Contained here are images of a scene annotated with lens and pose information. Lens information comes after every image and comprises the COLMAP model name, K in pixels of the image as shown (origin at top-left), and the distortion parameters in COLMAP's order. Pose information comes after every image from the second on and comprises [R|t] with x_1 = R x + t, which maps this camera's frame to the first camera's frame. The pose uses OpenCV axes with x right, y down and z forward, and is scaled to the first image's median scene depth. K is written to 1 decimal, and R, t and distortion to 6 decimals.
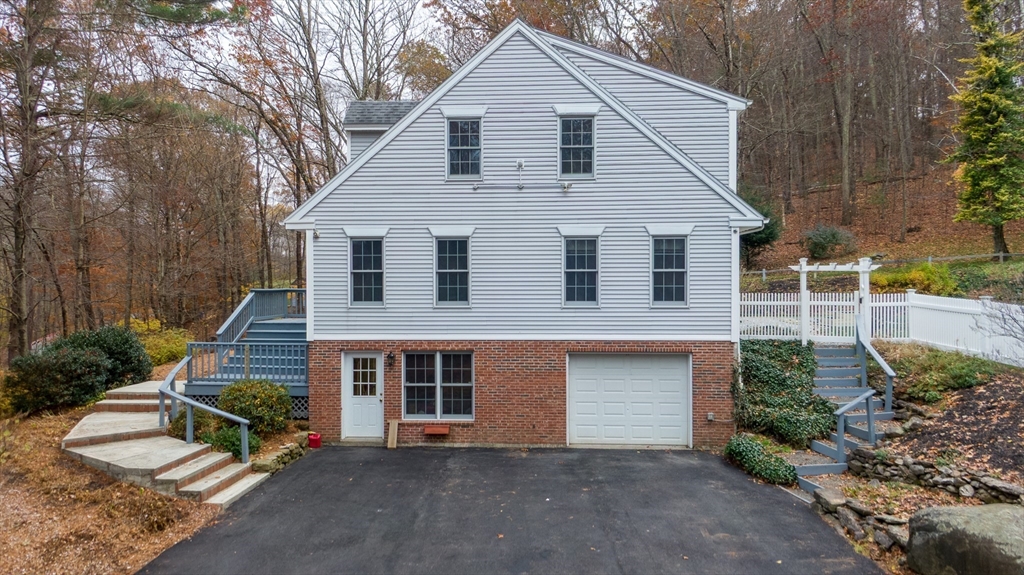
lens RADIAL K [[717.6, 0, 516.0], [0, 717.6, 287.7], [0, 0, 1]] dist [0.053940, -0.001124]
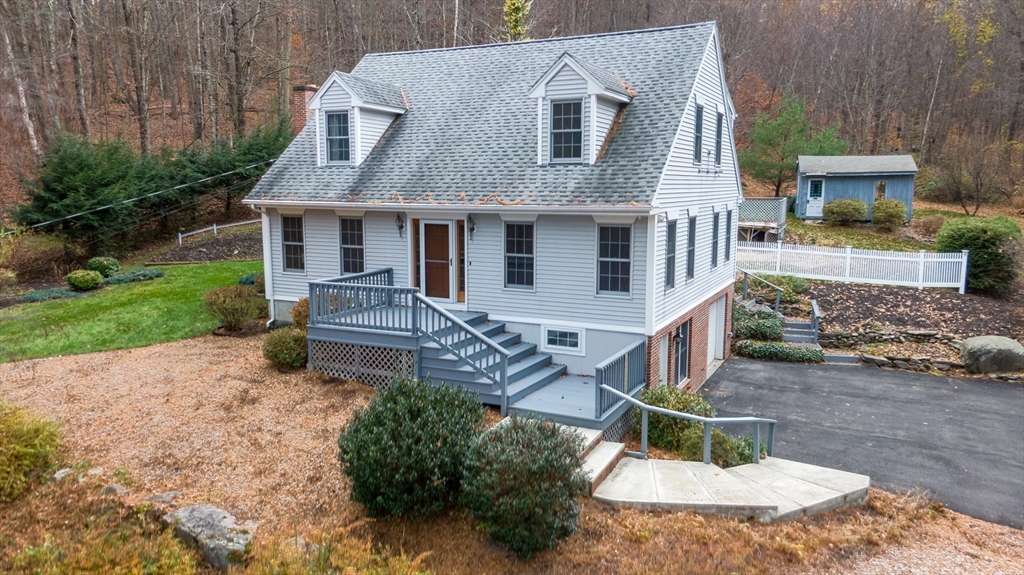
lens RADIAL K [[717.6, 0, 516.0], [0, 717.6, 287.7], [0, 0, 1]] dist [0.053940, -0.001124]
pose [[0.402826, -0.141323, 0.904300, -1.496159], [0.006483, 0.988423, 0.151582, -0.178331], [-0.915254, -0.055199, 0.399079, 0.970469]]
